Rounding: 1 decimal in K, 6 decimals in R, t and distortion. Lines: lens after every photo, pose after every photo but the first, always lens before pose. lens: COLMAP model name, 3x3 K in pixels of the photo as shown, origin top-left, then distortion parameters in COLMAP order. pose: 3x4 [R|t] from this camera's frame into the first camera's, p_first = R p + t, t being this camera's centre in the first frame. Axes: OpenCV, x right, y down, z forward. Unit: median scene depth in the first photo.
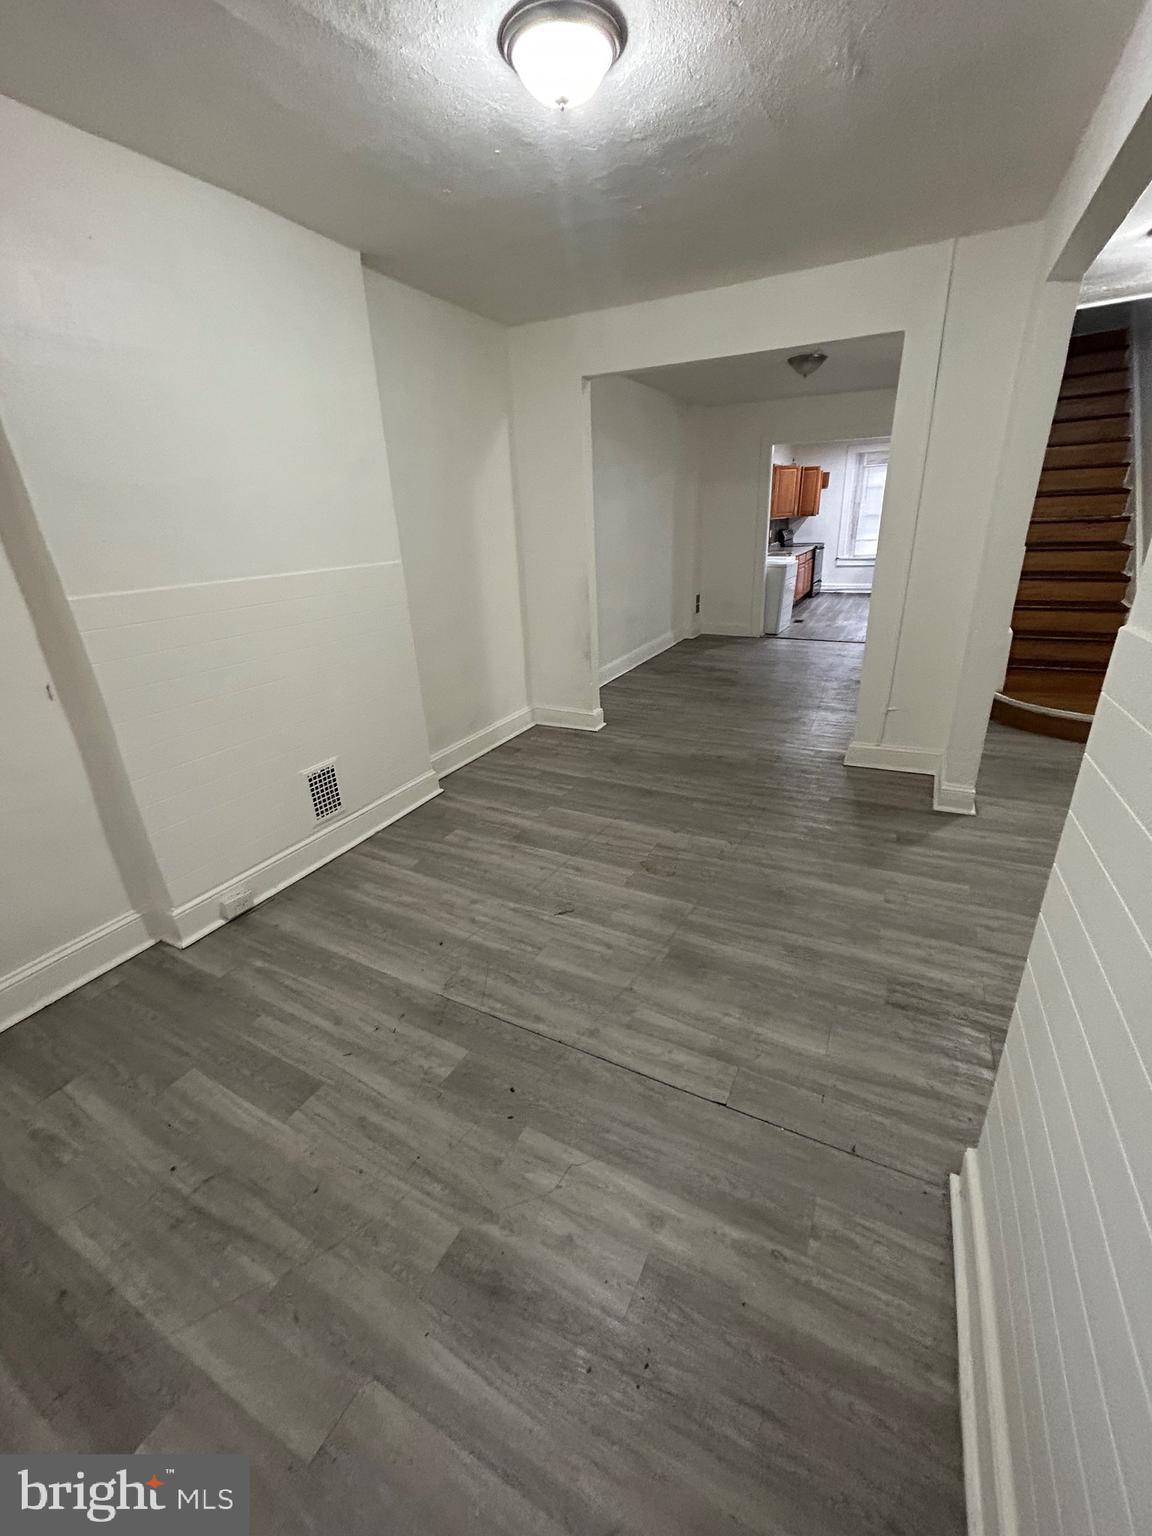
lens RADIAL K [[615.3, 0, 567.4], [0, 615.3, 768.9], [0, 0, 1]] dist [0.002338, 0.000033]
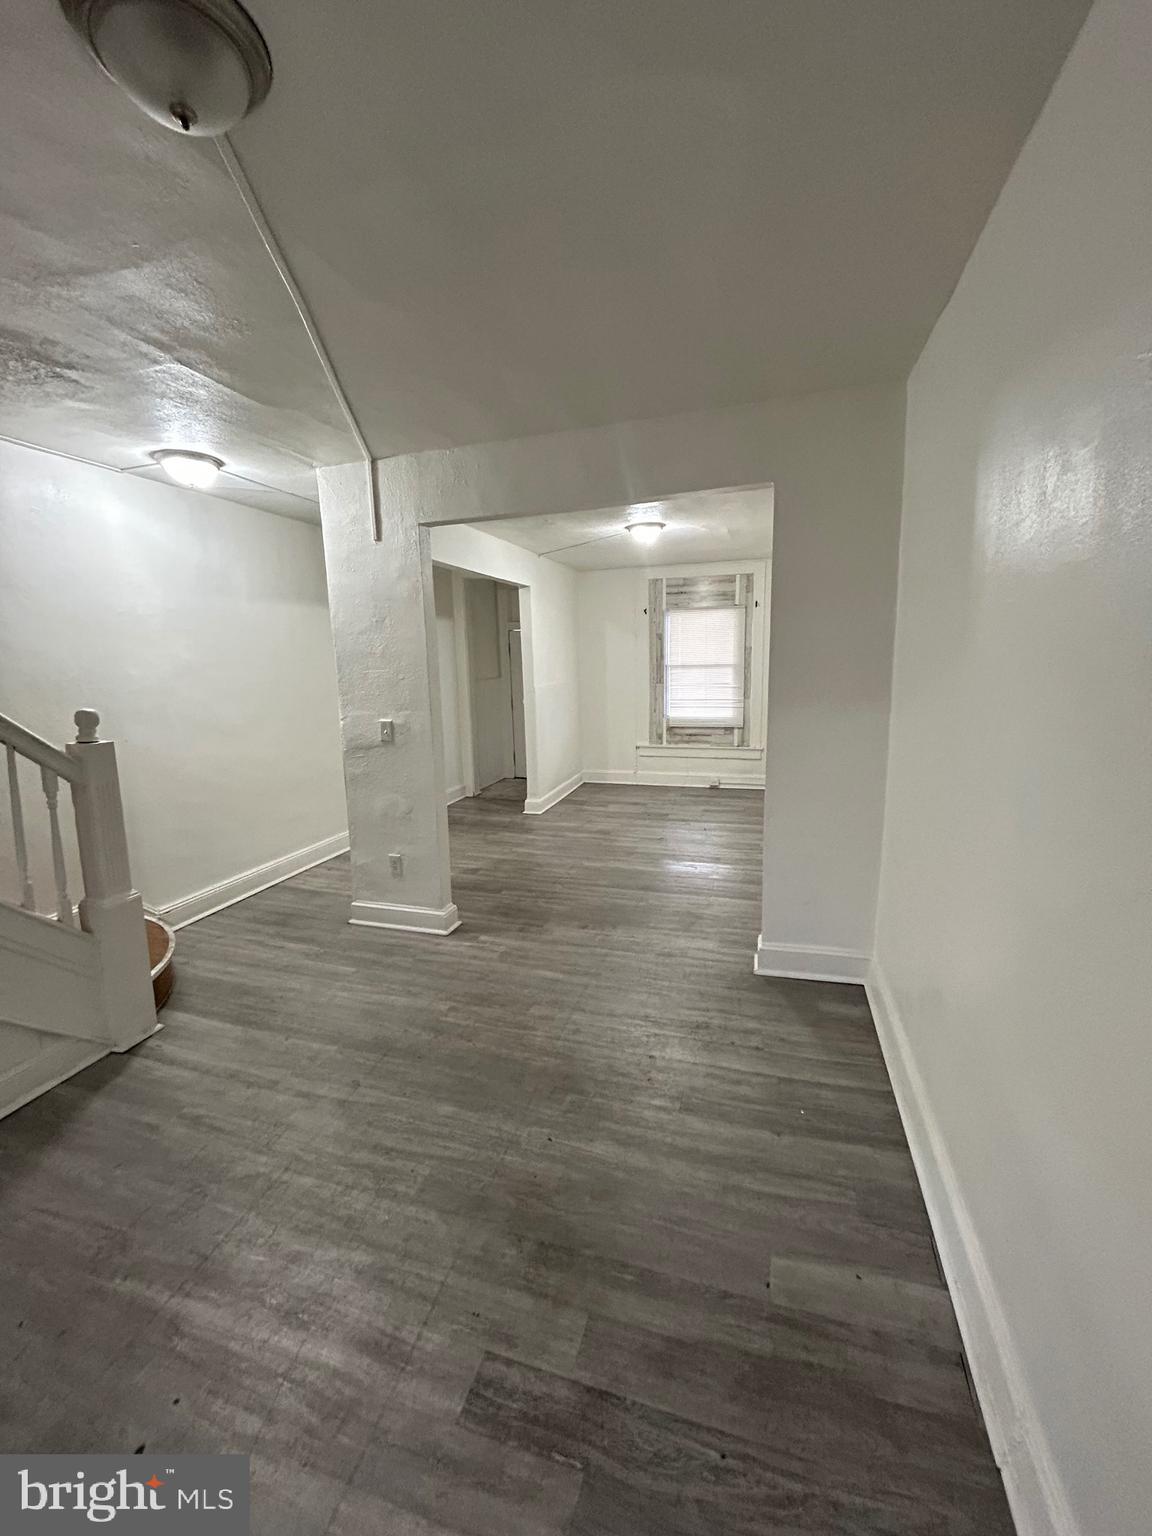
lens RADIAL K [[615.3, 0, 577.4], [0, 615.3, 761.4], [0, 0, 1]] dist [0.002338, 0.000033]
pose [[-0.980946, 0.099628, -0.166791, 0.228777], [-0.002390, 0.852255, 0.523121, -0.414984], [0.194266, 0.513552, -0.835778, 0.972335]]
